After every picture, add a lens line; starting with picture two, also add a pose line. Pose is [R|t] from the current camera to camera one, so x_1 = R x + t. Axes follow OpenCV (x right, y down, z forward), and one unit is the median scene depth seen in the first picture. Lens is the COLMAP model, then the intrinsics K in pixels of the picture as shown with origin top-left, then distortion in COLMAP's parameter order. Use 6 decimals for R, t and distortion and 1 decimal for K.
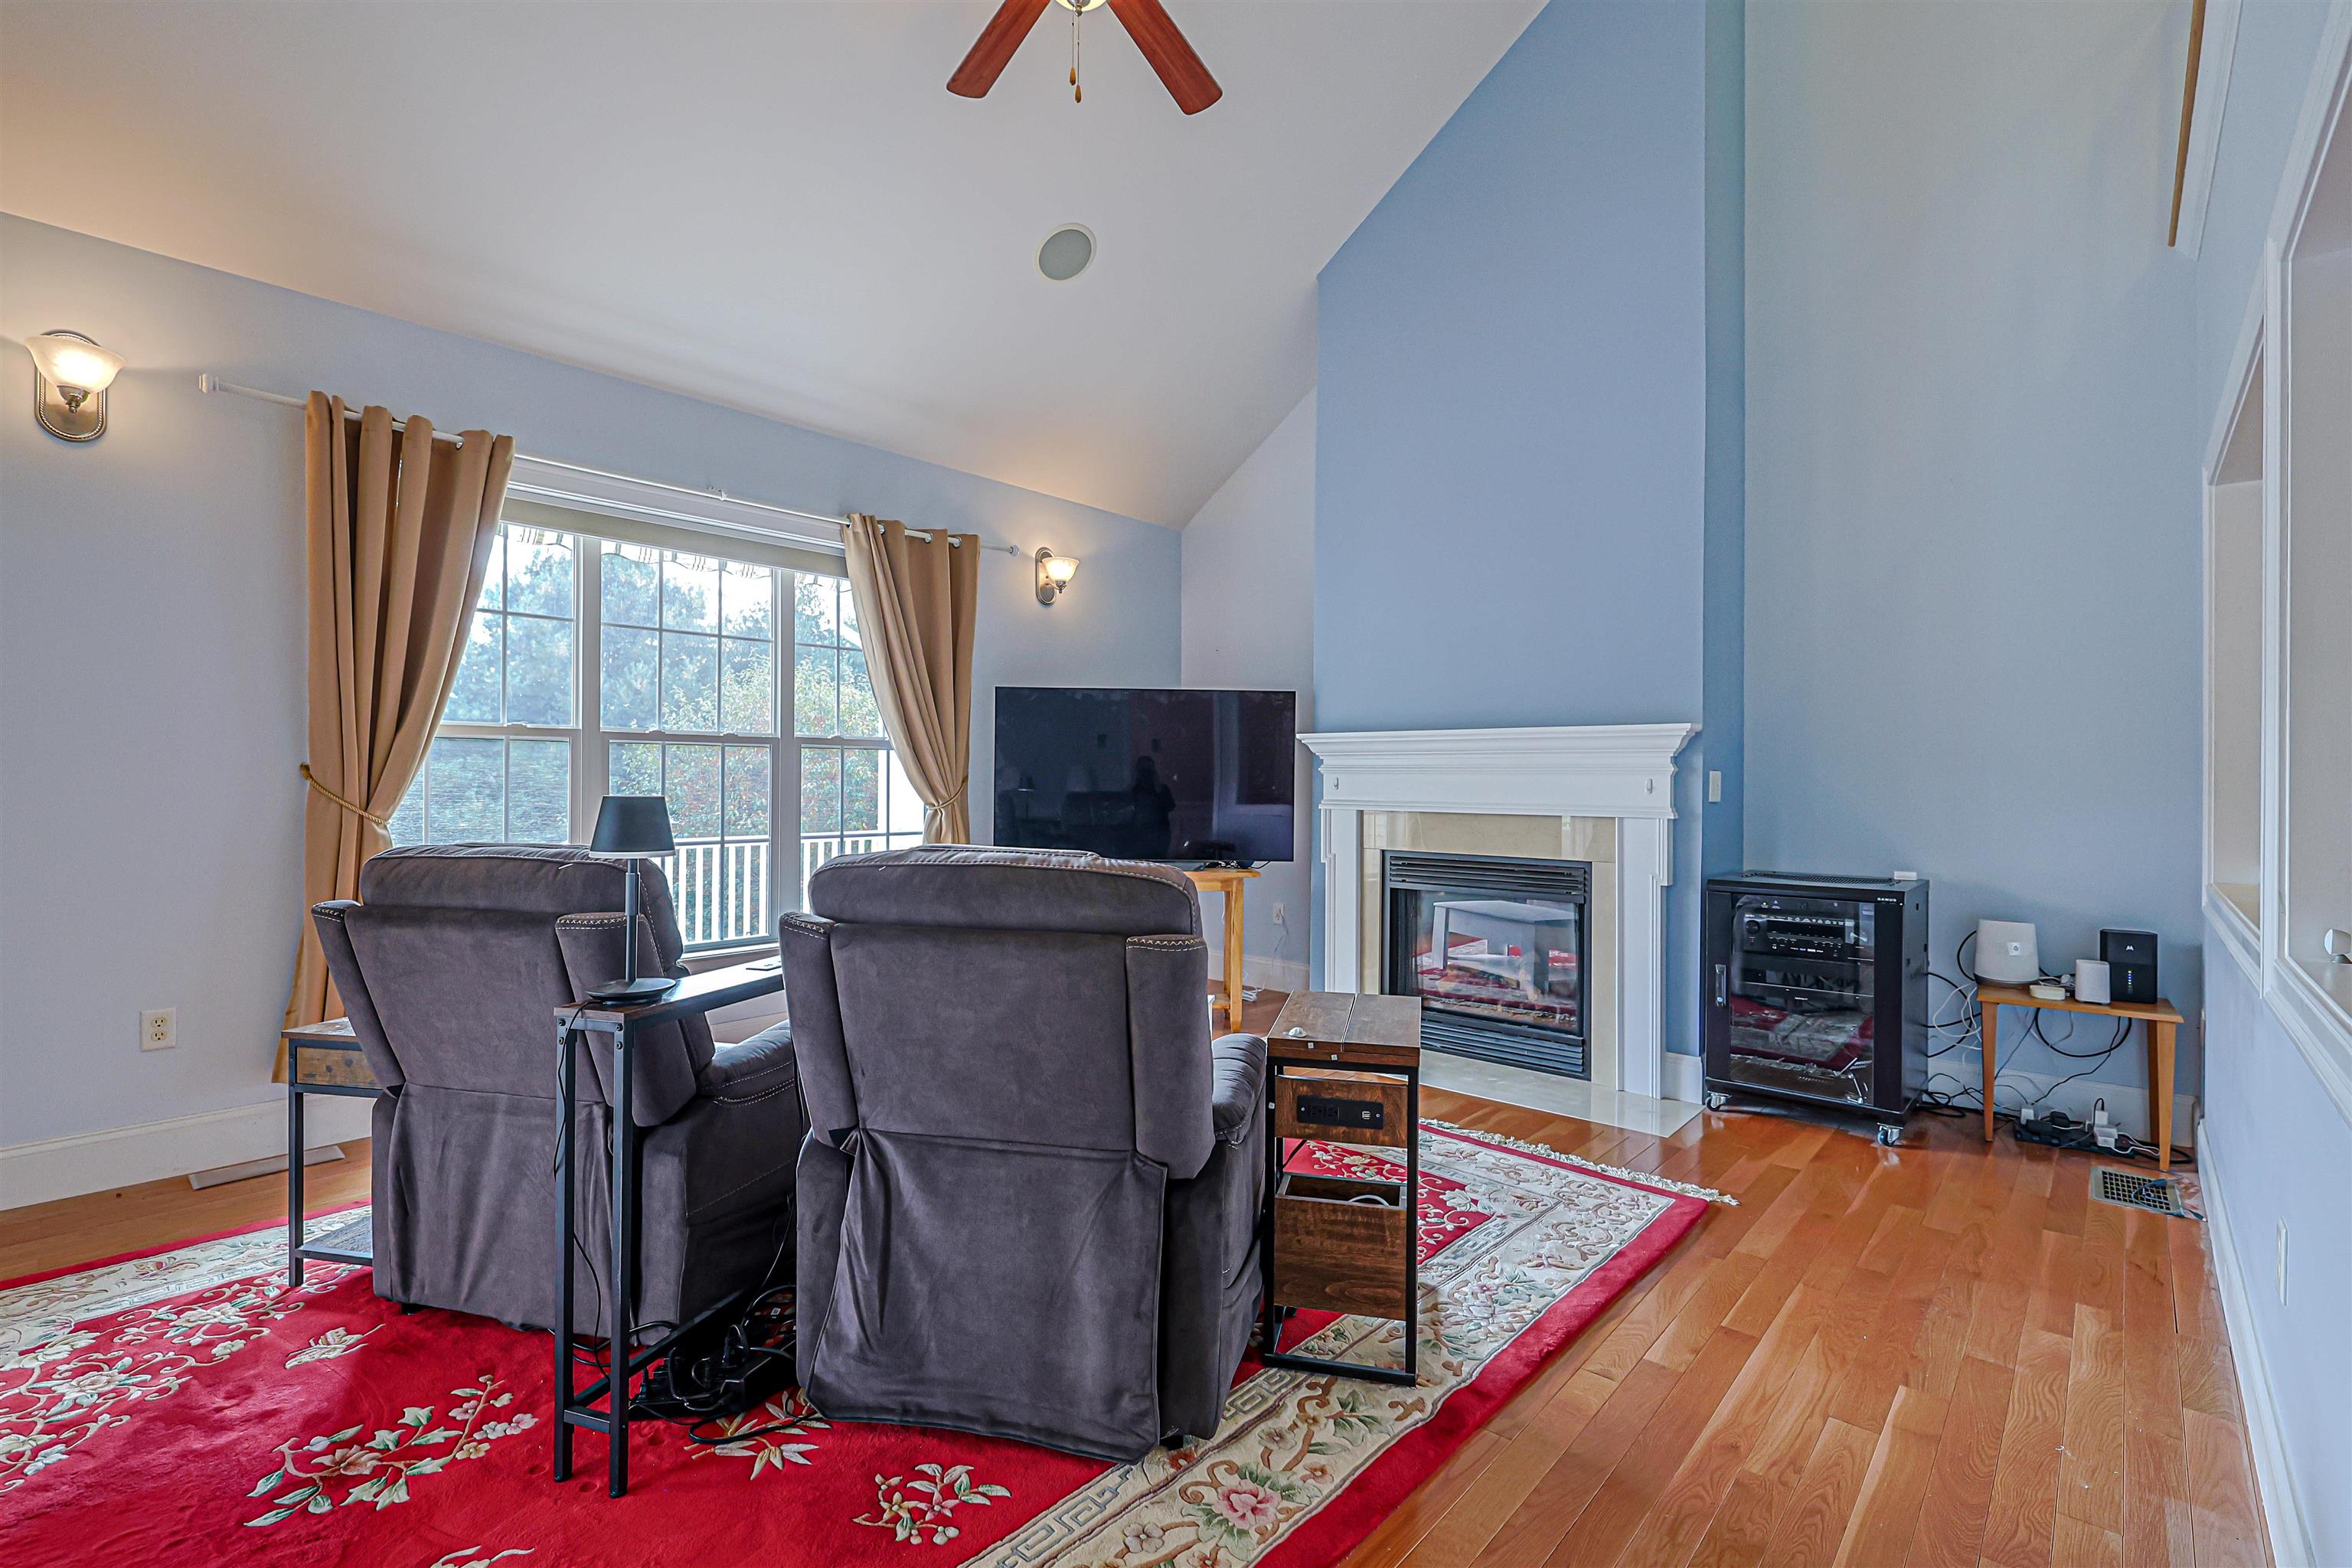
lens RADIAL K [[1039.5, 0, 1175.0], [0, 1039.5, 785.4], [0, 0, 1]] dist [-0.000869, 0.000282]
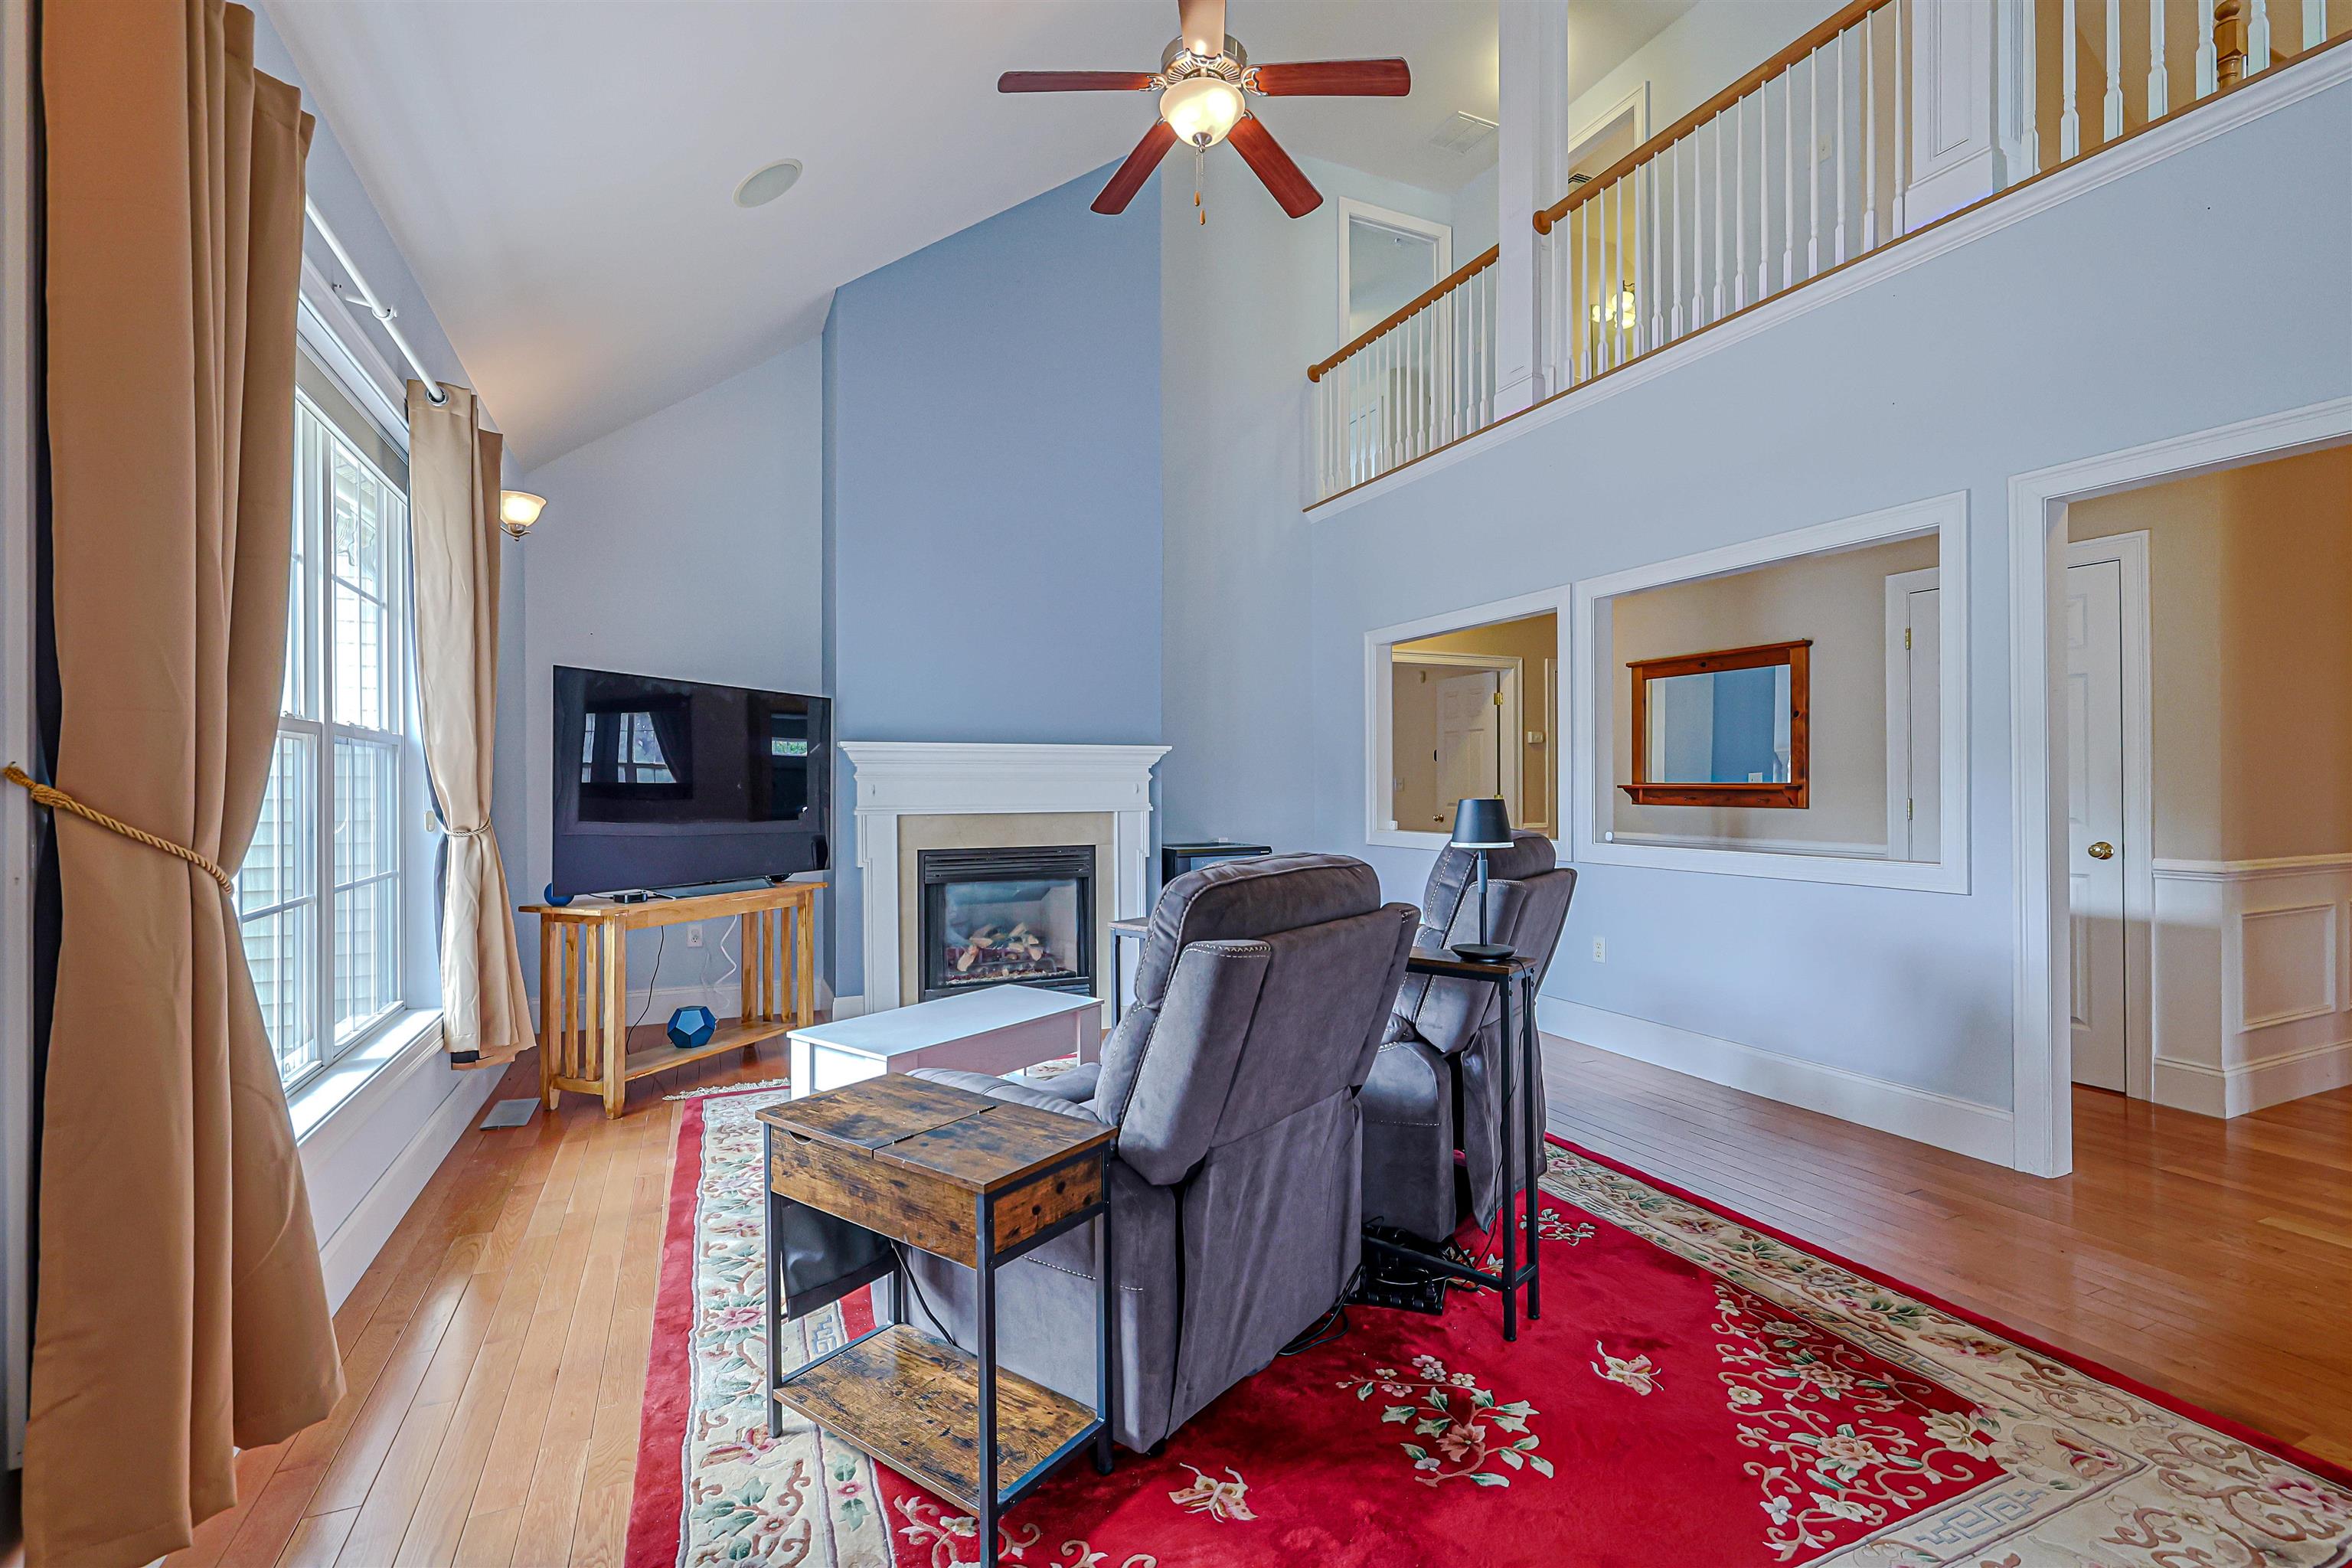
lens RADIAL K [[1039.5, 0, 1167.5], [0, 1039.5, 780.2], [0, 0, 1]] dist [-0.000869, 0.000282]
pose [[0.408616, -0.003519, 0.912699, -0.814267], [0.011964, 0.999927, -0.001501, -0.007750], [-0.912628, 0.011532, 0.408629, 0.363372]]
